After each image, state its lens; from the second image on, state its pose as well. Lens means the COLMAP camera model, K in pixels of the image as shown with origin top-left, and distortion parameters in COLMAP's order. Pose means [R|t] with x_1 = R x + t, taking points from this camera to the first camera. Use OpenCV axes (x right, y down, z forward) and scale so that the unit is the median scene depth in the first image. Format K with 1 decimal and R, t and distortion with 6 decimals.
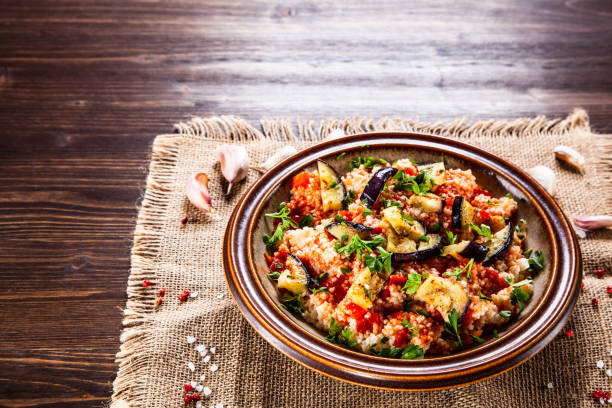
lens RADIAL K [[1206.9, 0, 307.5], [0, 1206.9, 203.2], [0, 0, 1]] dist [0.239598, 0.062706]
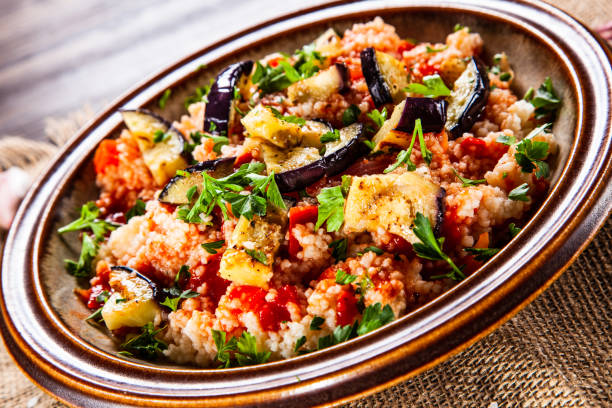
lens RADIAL K [[1541.0, 0, 295.9], [0, 1541.0, 203.9], [0, 0, 1]] dist [0.305071, -0.086572]
pose [[0.919056, -0.394123, -0.001956, 0.072356], [0.388882, 0.907621, -0.158097, 0.157476], [0.064084, 0.144539, 0.987422, 0.334301]]
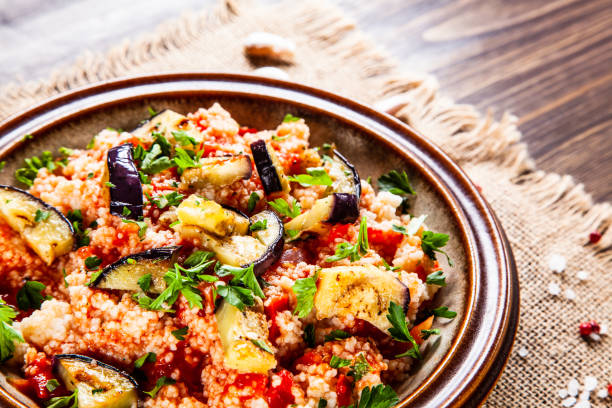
lens RADIAL K [[1505.4, 0, 306.7], [0, 1505.4, 203.4], [0, 0, 1]] dist [0.339837, -0.125157]
pose [[0.761348, -0.396300, 0.513123, -0.254217], [0.396978, 0.910680, 0.114327, -0.054155], [-0.512598, 0.116656, 0.850667, 0.368994]]
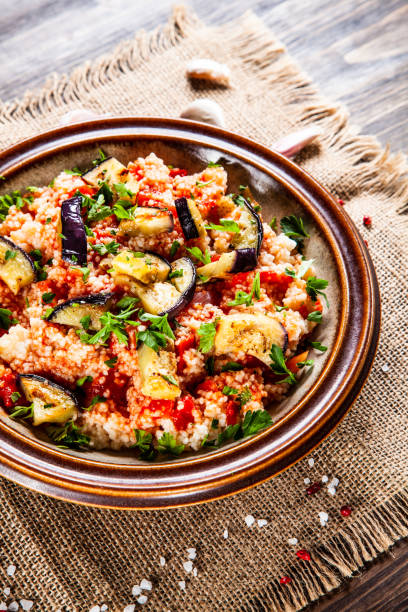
lens RADIAL K [[1561.4, 0, 202.4], [0, 1561.4, 305.9], [0, 0, 1]] dist [0.364947, 0.044194]
pose [[0.810957, -0.460379, 0.361110, -0.247478], [0.379016, 0.883515, 0.275224, -0.211764], [-0.445753, -0.086328, 0.890983, 0.133010]]
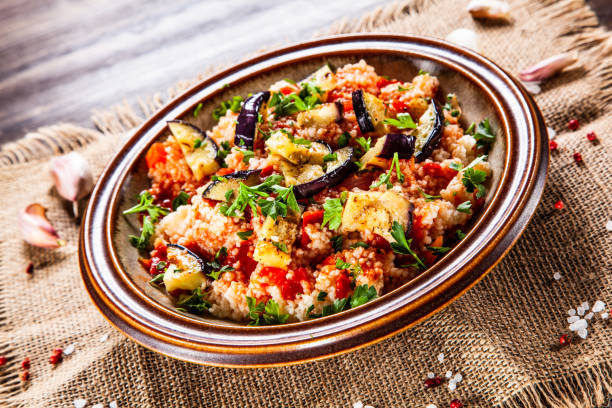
lens RADIAL K [[1526.1, 0, 307.0], [0, 1526.1, 203.8], [0, 0, 1]] dist [0.373452, -0.100512]
pose [[0.931655, -0.362022, 0.030964, 0.044151], [0.363326, 0.929053, -0.069680, 0.115546], [-0.003542, 0.076168, 0.997089, 0.072854]]
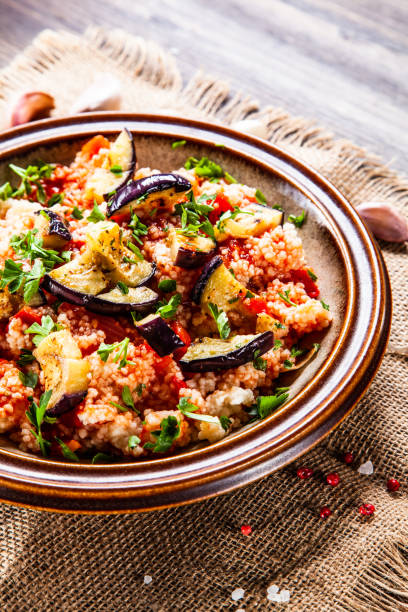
lens RADIAL K [[1526.1, 0, 204.1], [0, 1526.1, 303.3], [0, 0, 1]] dist [0.373452, -0.100512]
pose [[0.777524, 0.445215, -0.444118, 0.492658], [-0.422439, 0.892940, 0.155576, -0.106853], [0.465835, 0.066649, 0.882358, 0.306835]]
